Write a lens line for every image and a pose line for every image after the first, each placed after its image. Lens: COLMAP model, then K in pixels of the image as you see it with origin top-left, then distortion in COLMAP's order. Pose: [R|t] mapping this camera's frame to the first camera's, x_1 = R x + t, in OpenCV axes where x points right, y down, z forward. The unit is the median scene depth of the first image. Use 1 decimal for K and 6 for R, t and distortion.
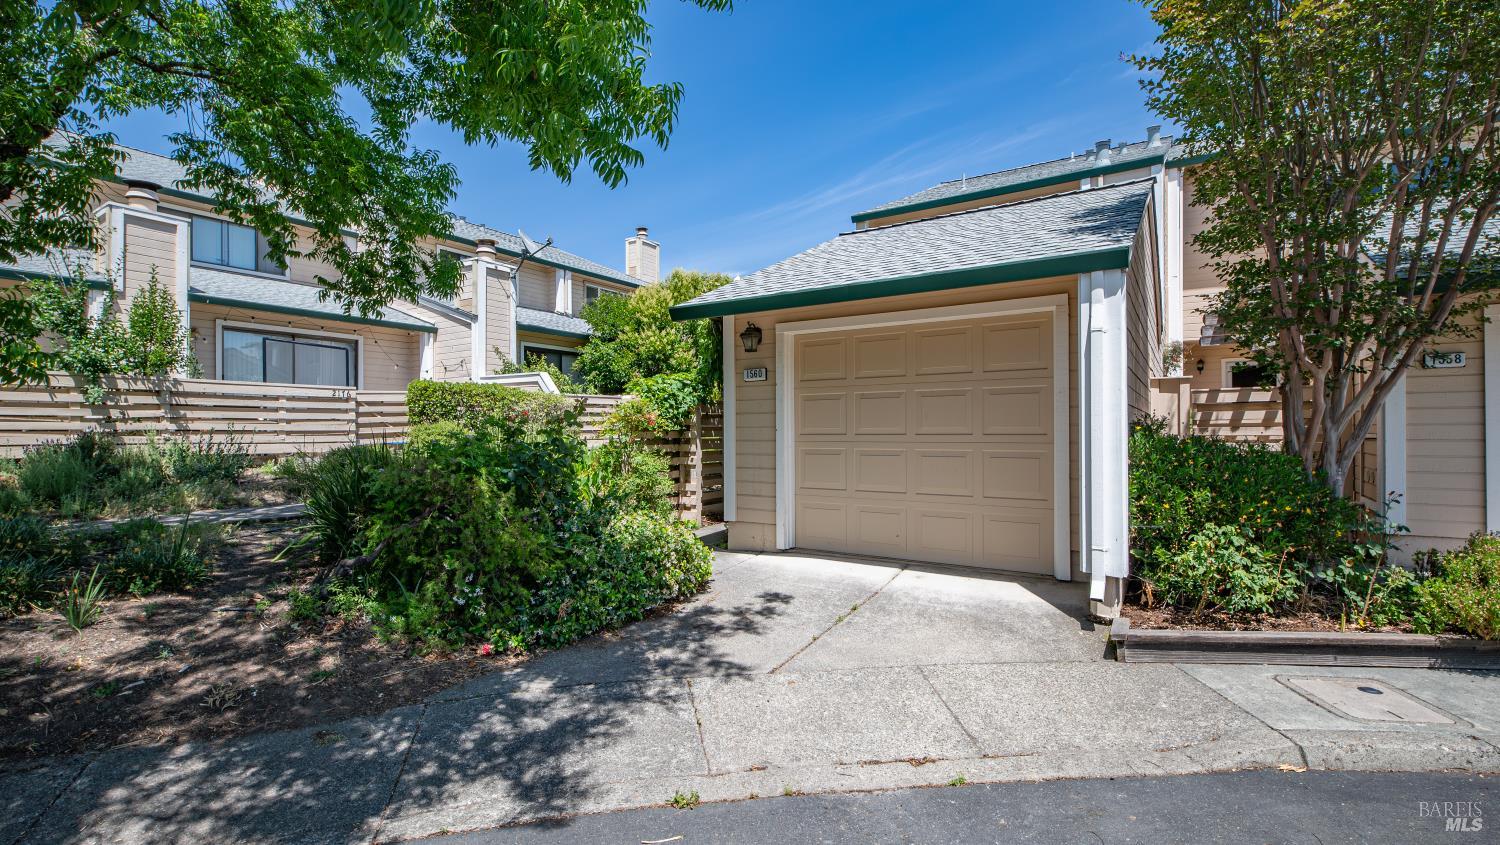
lens RADIAL K [[699.8, 0, 750.0], [0, 699.8, 422.5], [0, 0, 1]] dist [0.010080, -0.000171]
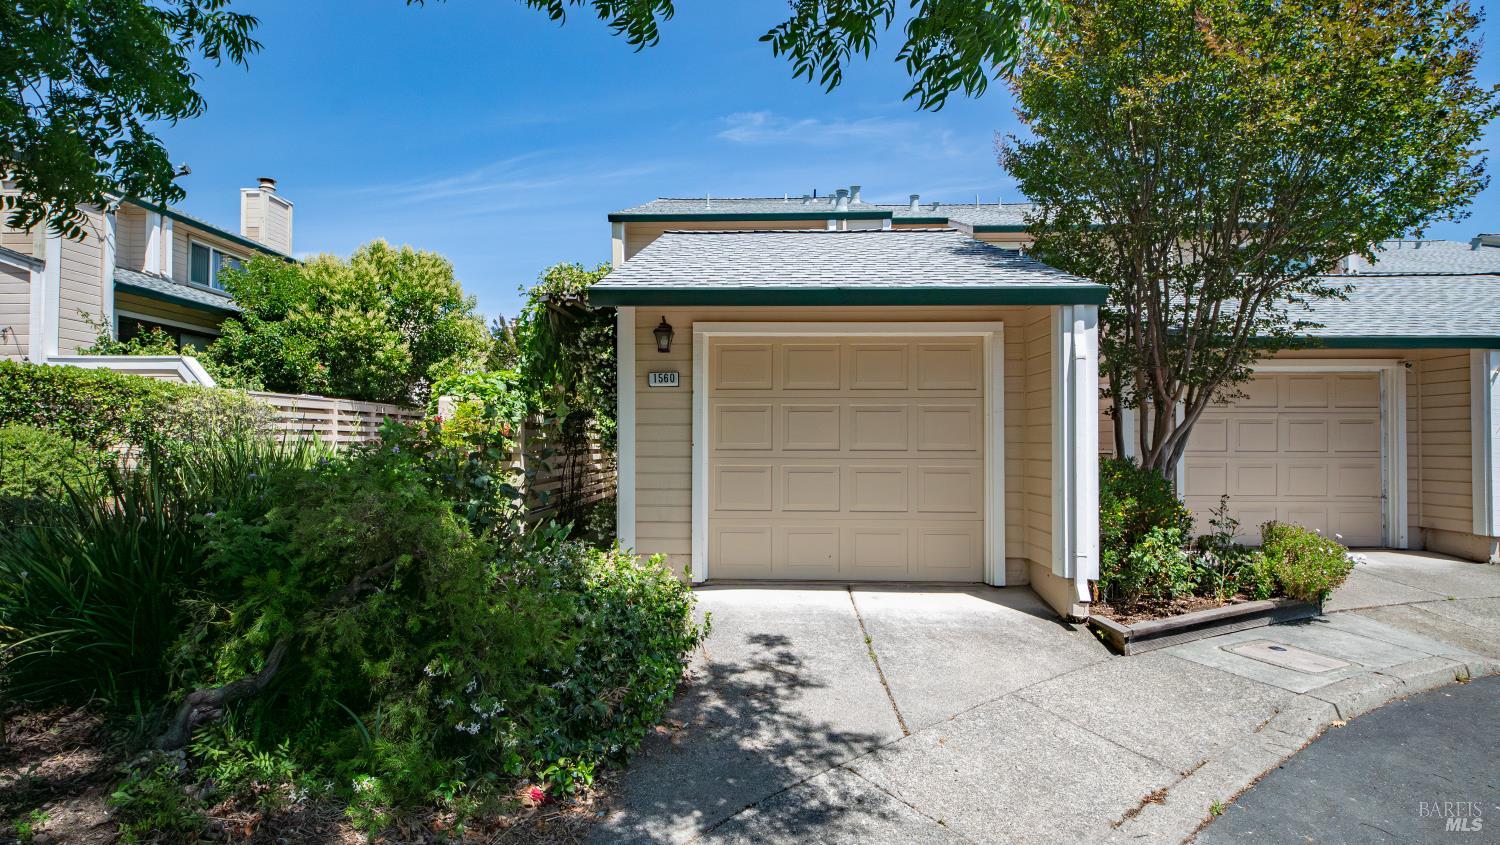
lens RADIAL K [[684.1, 0, 745.7], [0, 684.1, 433.0], [0, 0, 1]] dist [0.019972, -0.014953]
pose [[0.846750, 0.014961, 0.531780, -0.432513], [-0.014078, 0.999885, -0.005715, 0.000248], [-0.531804, -0.002648, 0.846863, 0.297860]]
